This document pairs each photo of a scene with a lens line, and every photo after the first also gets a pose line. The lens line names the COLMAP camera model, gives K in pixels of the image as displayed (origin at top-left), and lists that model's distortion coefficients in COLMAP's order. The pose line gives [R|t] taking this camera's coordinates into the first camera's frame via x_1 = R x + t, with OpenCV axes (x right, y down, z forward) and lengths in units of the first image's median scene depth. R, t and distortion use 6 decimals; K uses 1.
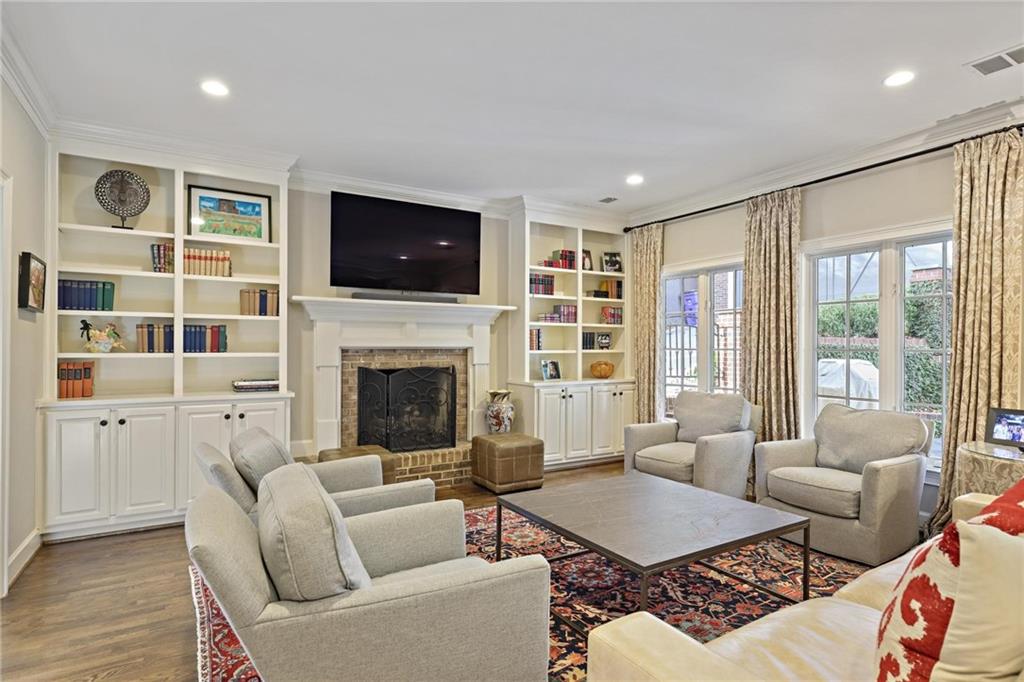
lens RADIAL K [[523.6, 0, 511.2], [0, 523.6, 344.1], [0, 0, 1]] dist [0.004351, 0.000530]
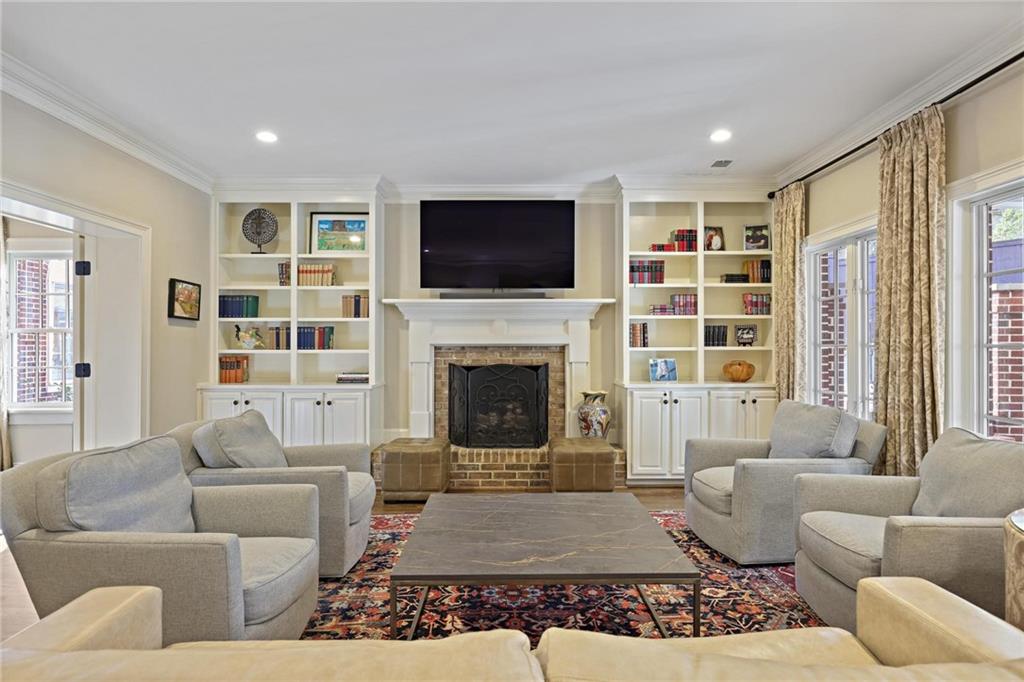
lens RADIAL K [[556.0, 0, 511.9], [0, 556.0, 338.5], [0, 0, 1]] dist [0.001424, 0.001436]
pose [[0.866493, -0.009542, -0.499097, 0.376666], [0.006828, 0.999950, -0.007264, 0.002711], [0.499142, 0.002886, 0.866516, 0.095002]]
